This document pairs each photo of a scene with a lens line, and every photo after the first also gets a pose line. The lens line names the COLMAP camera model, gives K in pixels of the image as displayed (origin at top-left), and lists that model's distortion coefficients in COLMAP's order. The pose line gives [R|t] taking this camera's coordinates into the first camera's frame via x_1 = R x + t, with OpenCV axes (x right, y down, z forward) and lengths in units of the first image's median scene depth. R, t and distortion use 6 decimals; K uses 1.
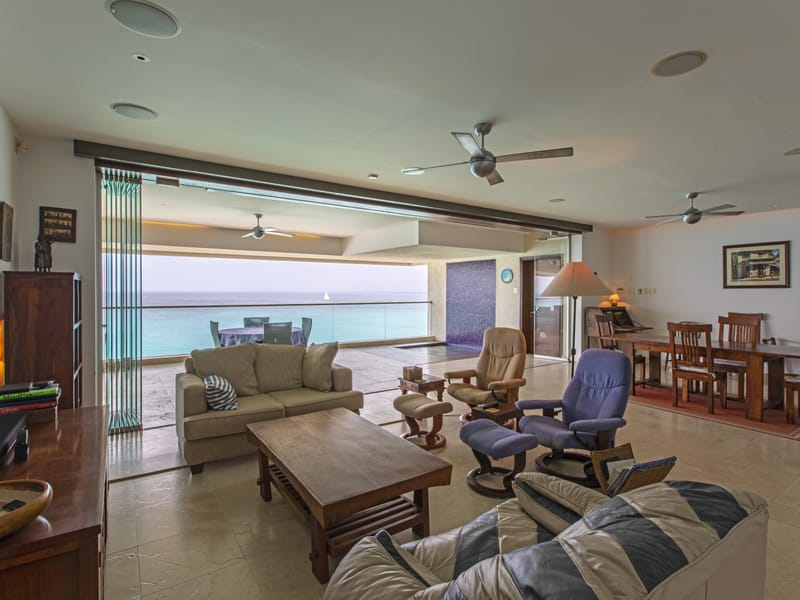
lens RADIAL K [[406.9, 0, 399.3], [0, 406.9, 295.8], [0, 0, 1]] dist [0.000906, -0.001565]
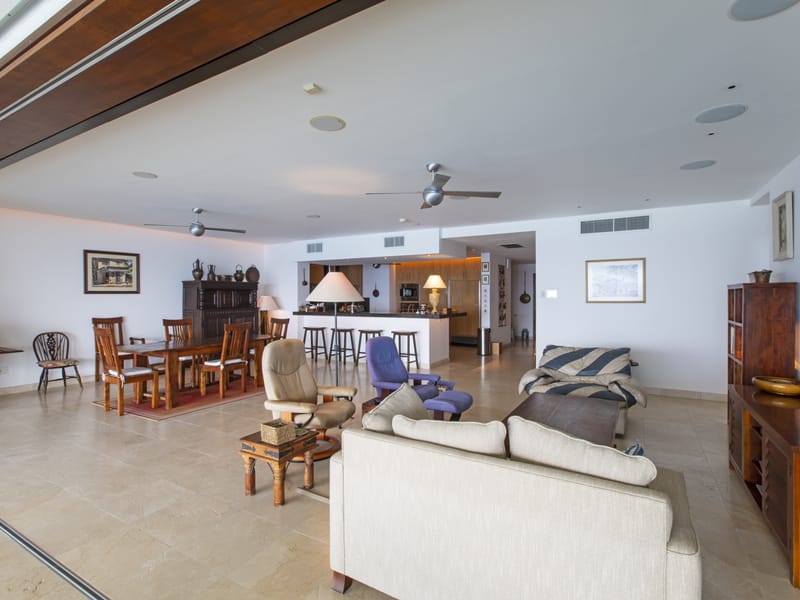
lens RADIAL K [[406.9, 0, 401.2], [0, 406.9, 299.7], [0, 0, 1]] dist [0.000906, -0.001565]
pose [[-0.435196, -0.008797, 0.900293, -0.417920], [0.010307, 0.999838, 0.014752, -0.010711], [-0.900277, 0.015700, -0.435035, 0.777785]]
